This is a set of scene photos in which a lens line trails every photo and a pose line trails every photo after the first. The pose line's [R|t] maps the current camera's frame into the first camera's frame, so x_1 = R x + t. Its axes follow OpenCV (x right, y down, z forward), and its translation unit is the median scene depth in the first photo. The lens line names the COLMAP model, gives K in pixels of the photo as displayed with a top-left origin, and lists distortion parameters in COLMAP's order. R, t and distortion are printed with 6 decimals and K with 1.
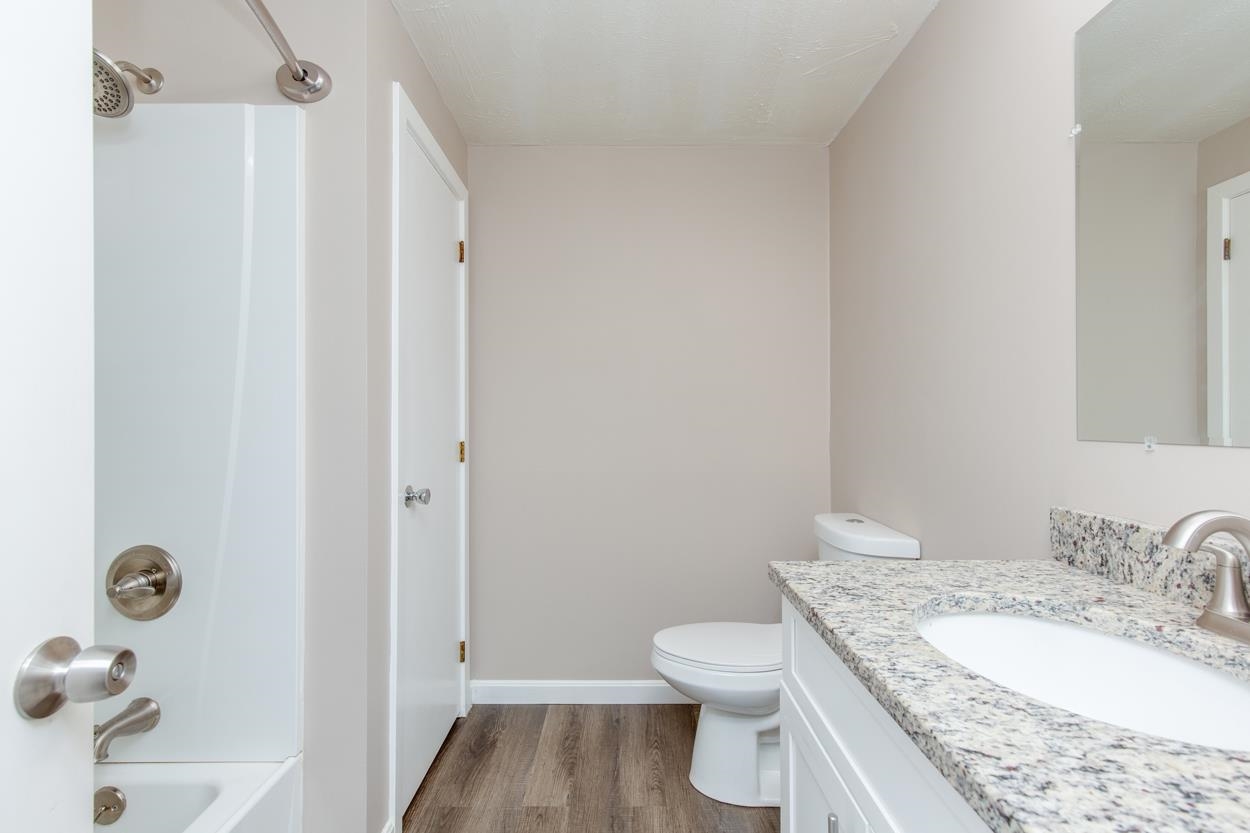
lens RADIAL K [[580.8, 0, 618.7], [0, 580.8, 413.7], [0, 0, 1]] dist [0.003538, -0.000717]
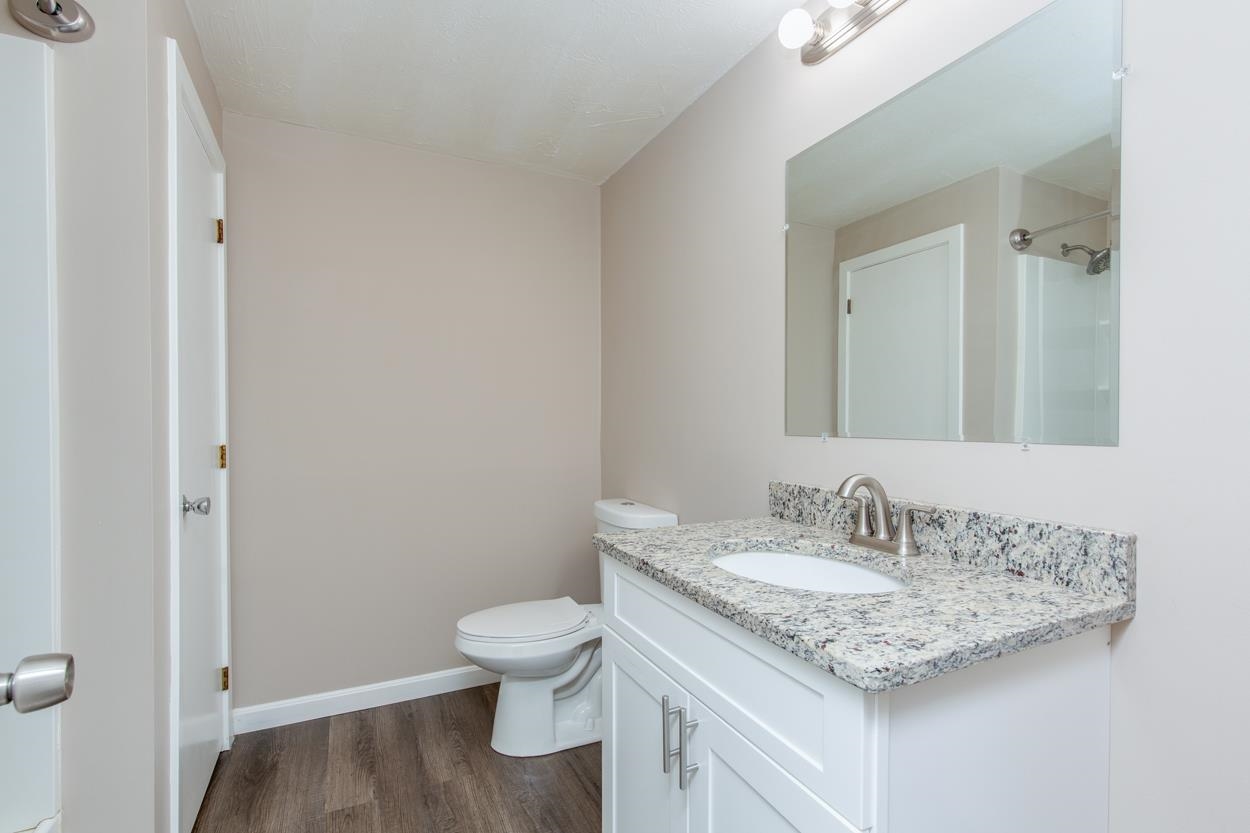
lens RADIAL K [[581.2, 0, 622.7], [0, 581.2, 424.2], [0, 0, 1]] dist [0.001276, -0.000880]
pose [[0.898744, -0.001862, 0.438470, -0.262365], [-0.005385, 0.999869, 0.015283, -0.003838], [-0.438441, -0.016097, 0.898616, -0.173969]]
